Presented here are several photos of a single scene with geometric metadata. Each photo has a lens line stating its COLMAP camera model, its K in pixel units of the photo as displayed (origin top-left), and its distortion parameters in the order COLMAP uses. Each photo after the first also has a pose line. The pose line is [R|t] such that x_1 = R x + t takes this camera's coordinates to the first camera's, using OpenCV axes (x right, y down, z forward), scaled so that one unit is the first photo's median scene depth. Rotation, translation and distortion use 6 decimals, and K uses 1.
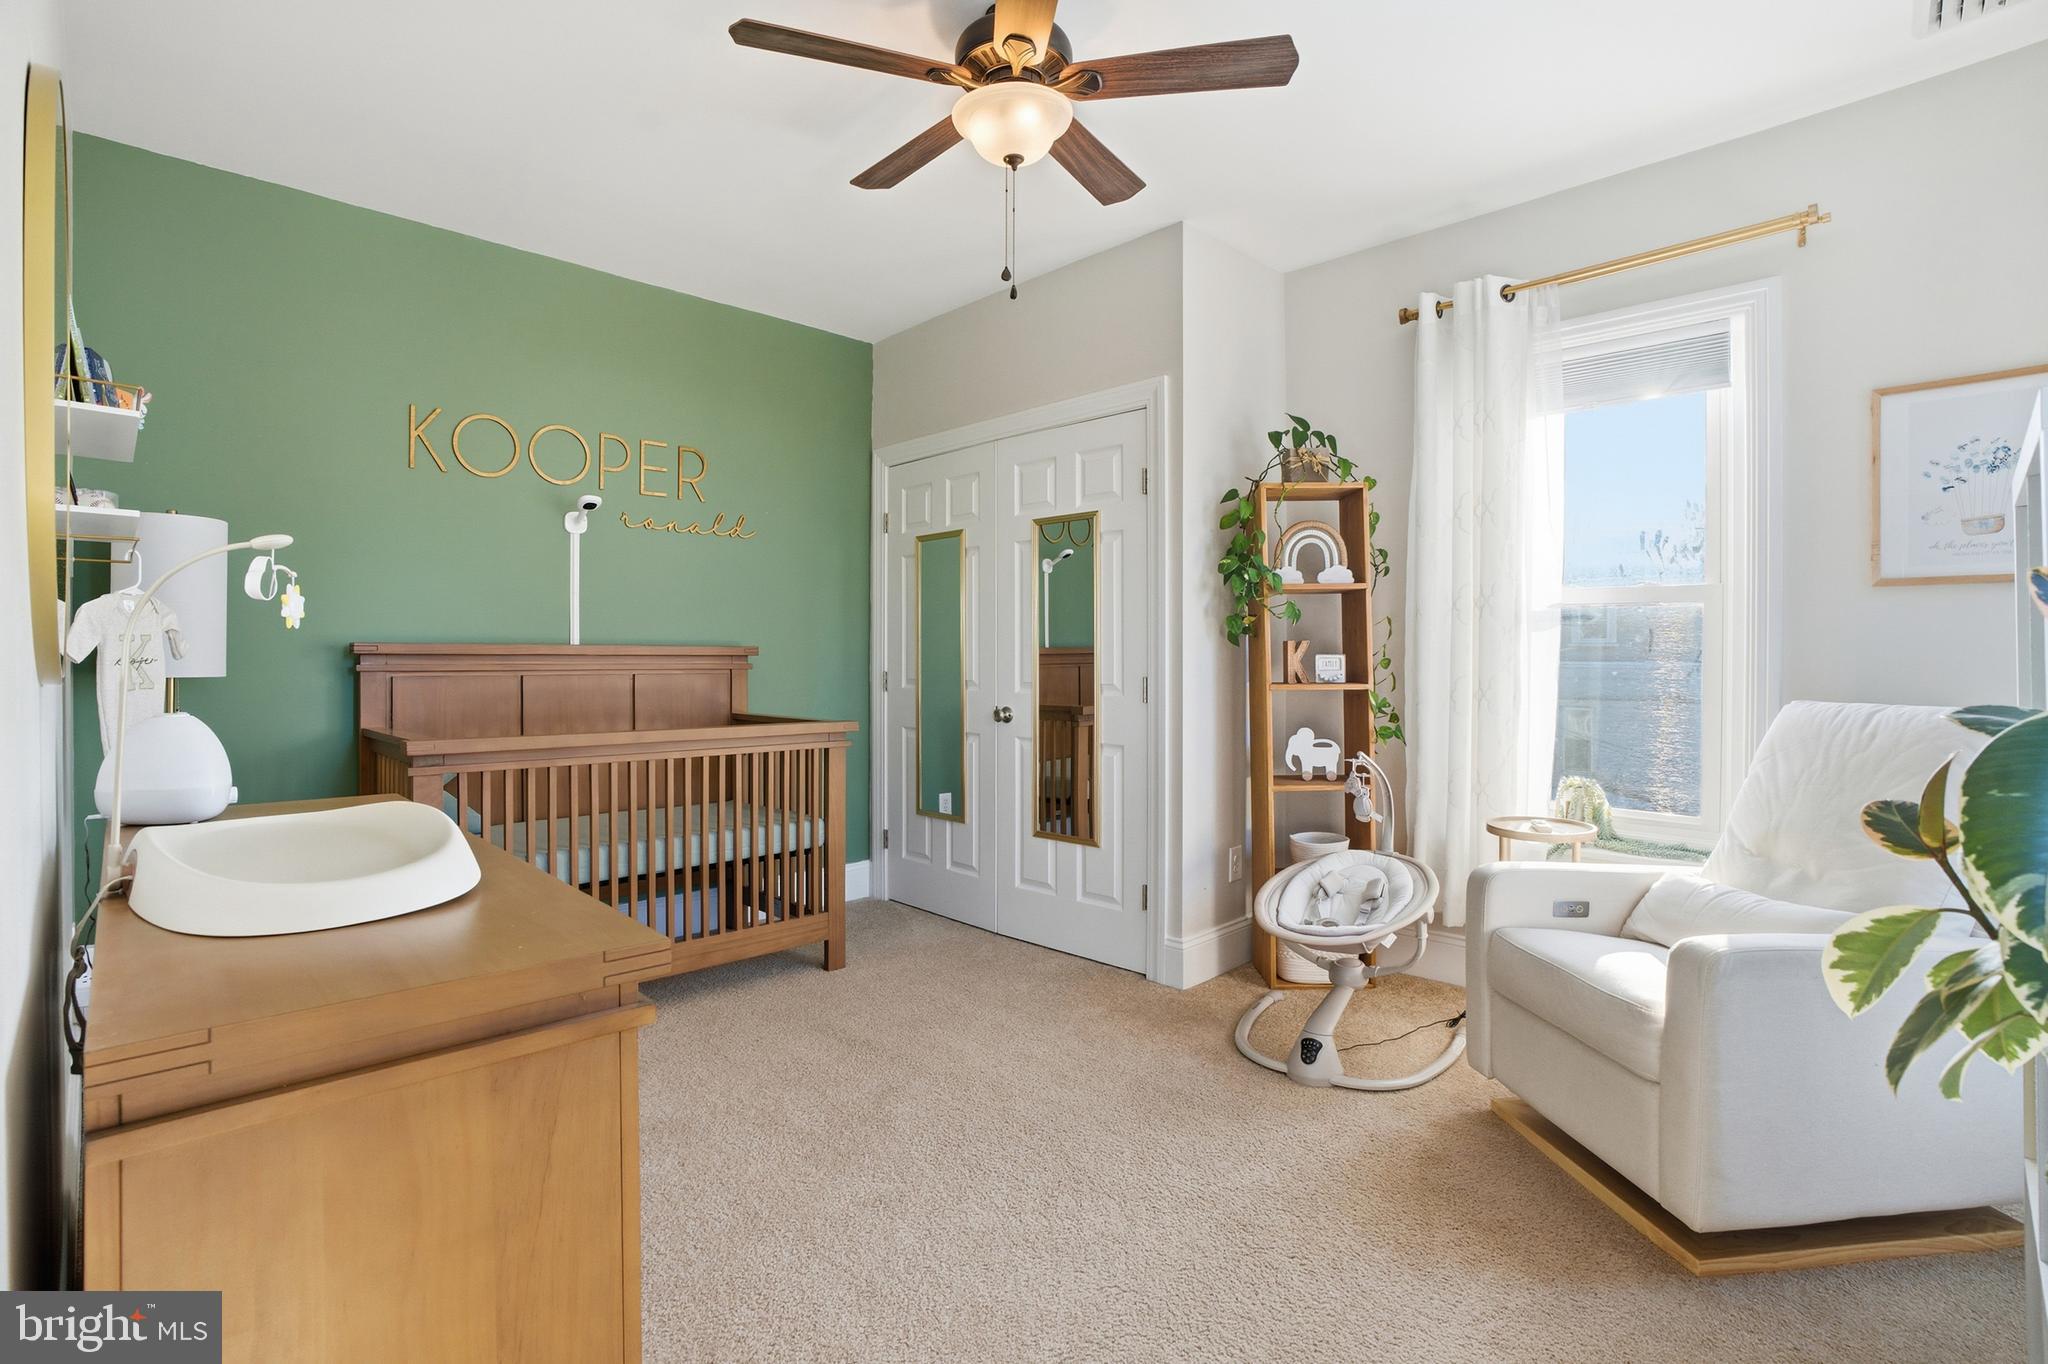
lens RADIAL K [[986.2, 0, 1017.6], [0, 986.2, 682.9], [0, 0, 1]] dist [-0.070772, 0.032750]
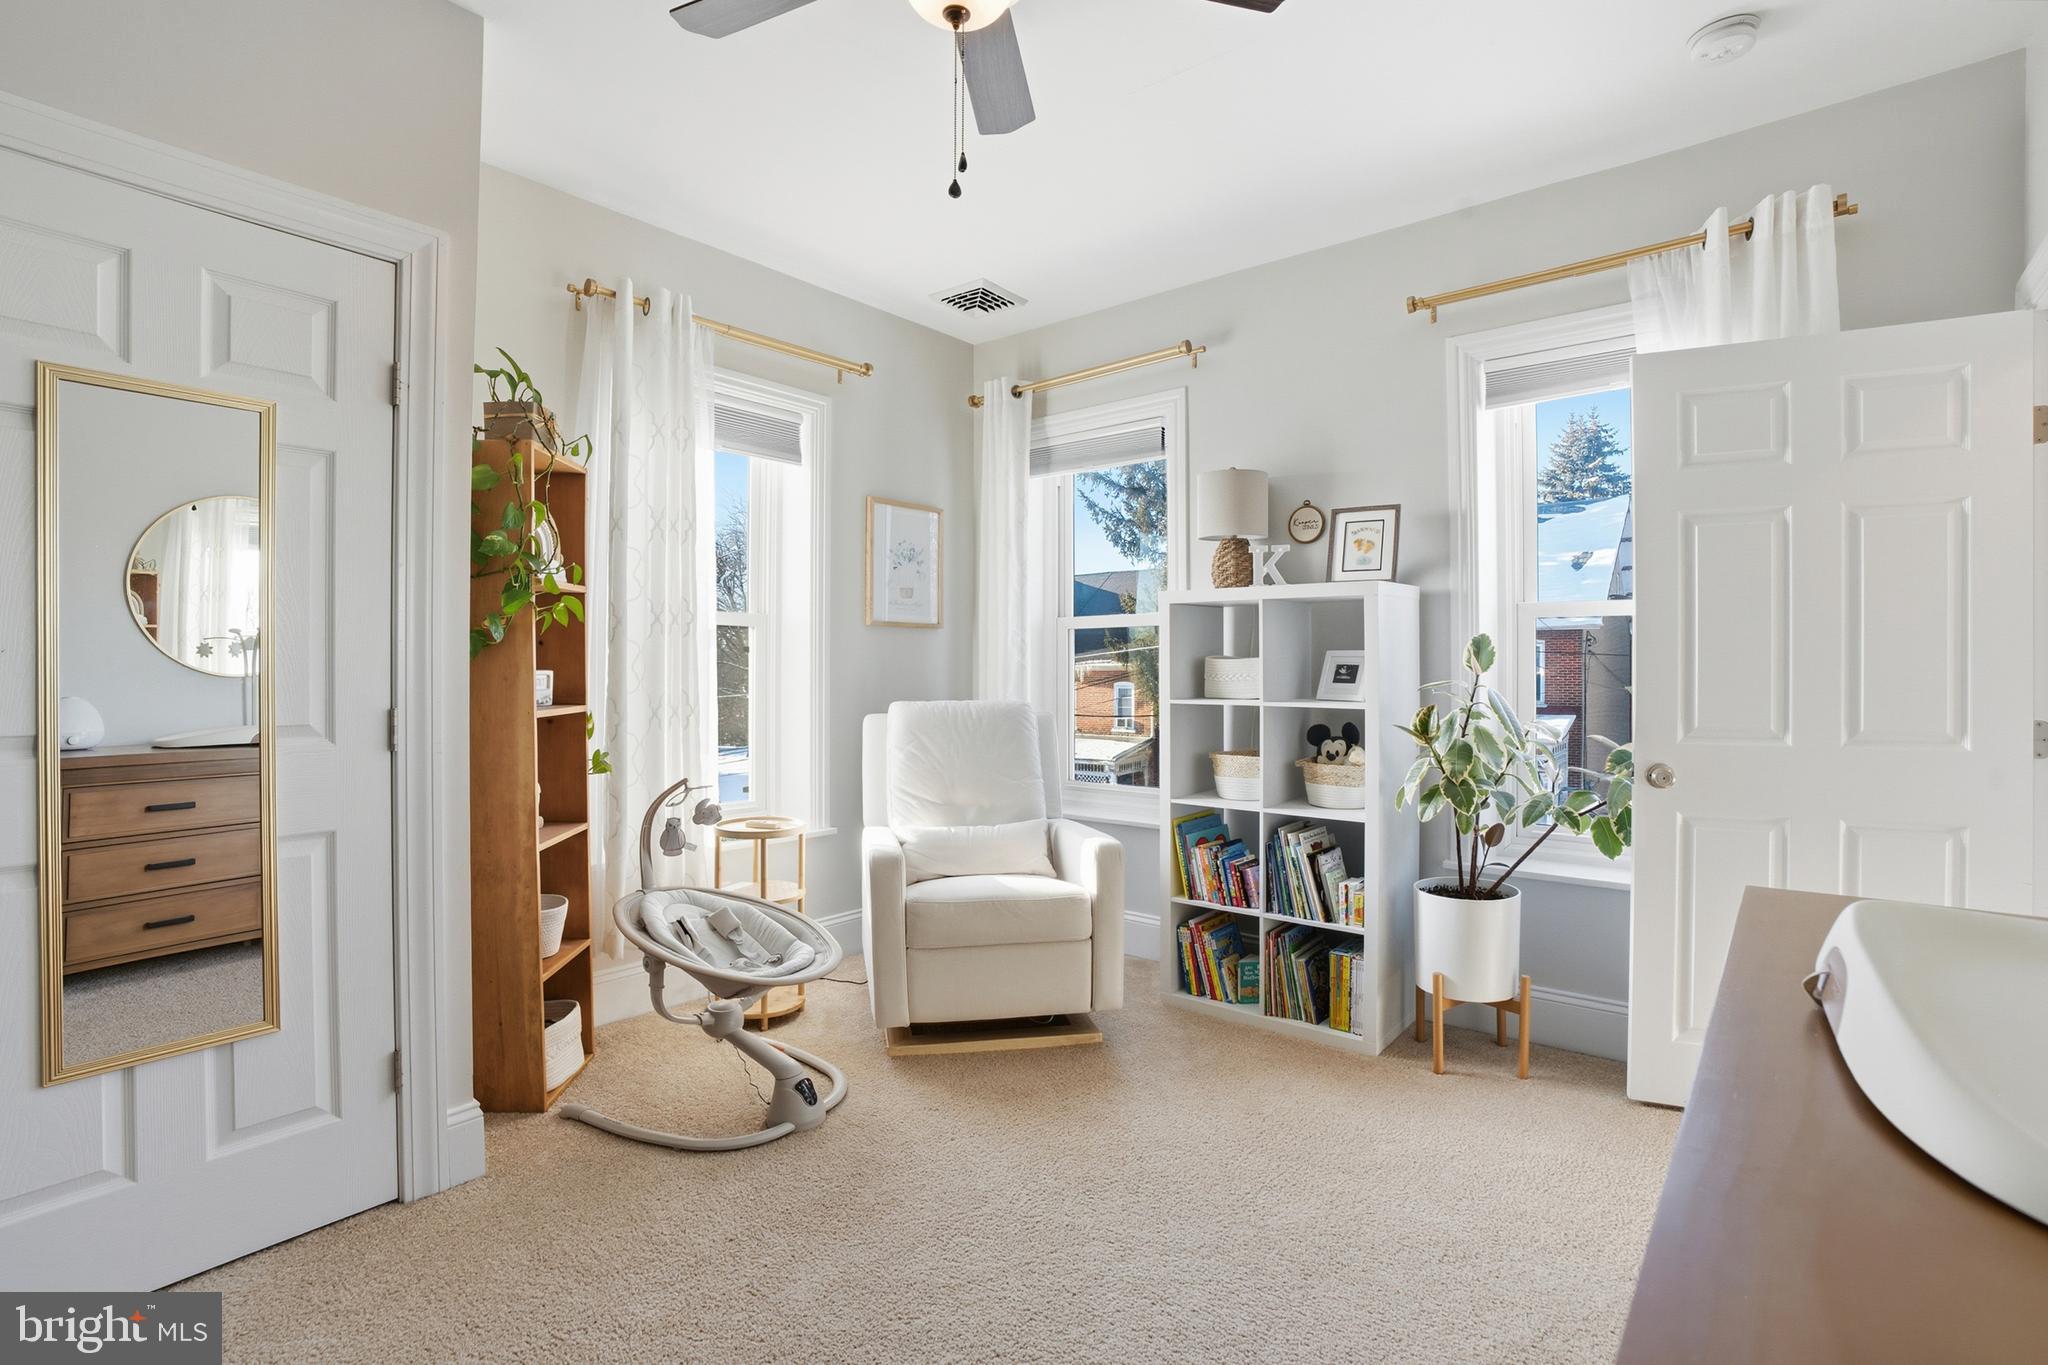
lens RADIAL K [[986.2, 0, 1017.6], [0, 986.2, 683.4], [0, 0, 1]] dist [-0.070772, 0.032750]
pose [[-0.113509, -0.010552, 0.993481, -0.535323], [0.029375, 0.999471, 0.013972, -0.019605], [-0.993103, 0.030770, -0.113139, 0.730905]]
